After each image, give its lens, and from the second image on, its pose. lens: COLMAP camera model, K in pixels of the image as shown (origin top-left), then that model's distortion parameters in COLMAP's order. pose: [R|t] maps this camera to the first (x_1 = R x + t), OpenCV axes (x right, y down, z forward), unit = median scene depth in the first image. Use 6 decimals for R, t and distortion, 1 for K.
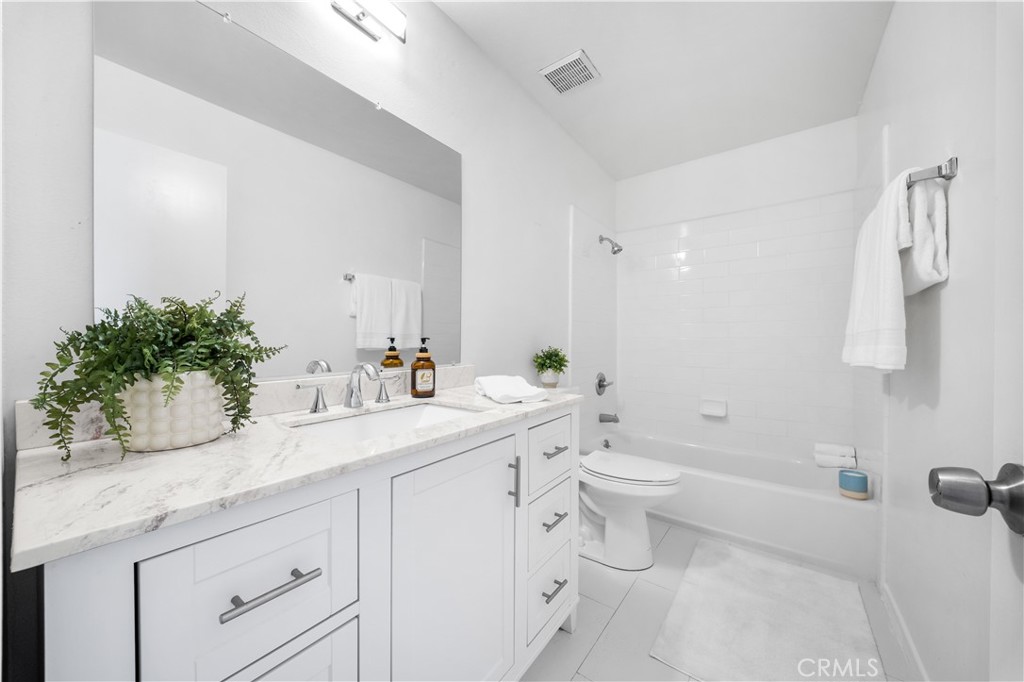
lens RADIAL K [[362.5, 0, 511.7], [0, 362.5, 334.1], [0, 0, 1]] dist [0.001218, -0.004112]
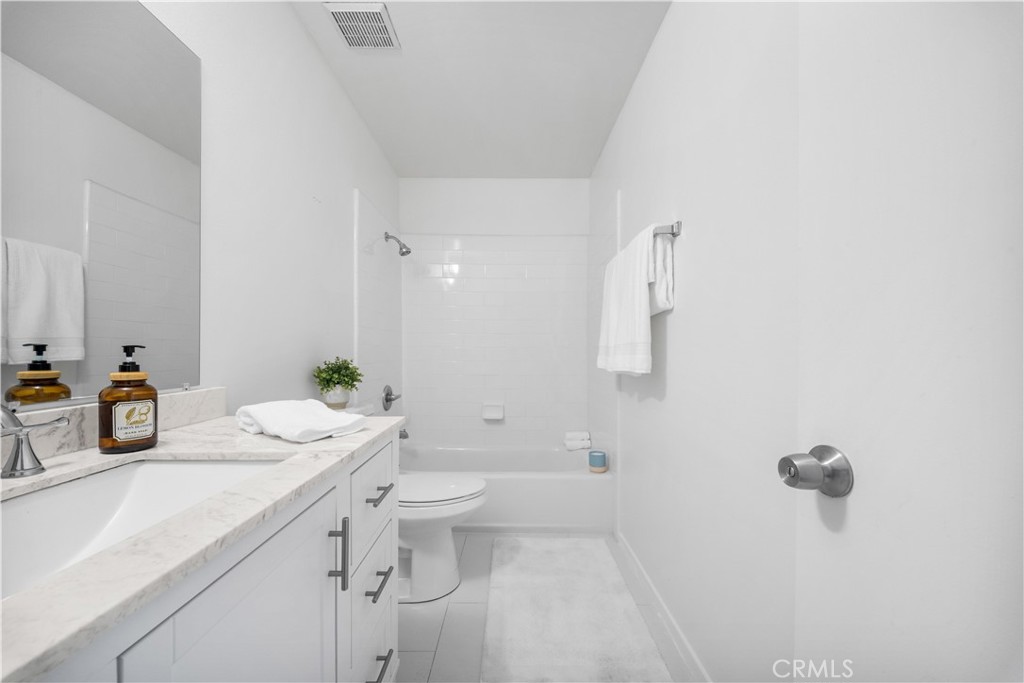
lens RADIAL K [[365.5, 0, 513.6], [0, 365.5, 348.7], [0, 0, 1]] dist [0.002496, -0.004106]
pose [[0.794799, 0.004265, 0.606858, -0.108562], [-0.015068, 0.999806, 0.012708, -0.001300], [-0.606686, -0.019245, 0.794709, 0.176980]]
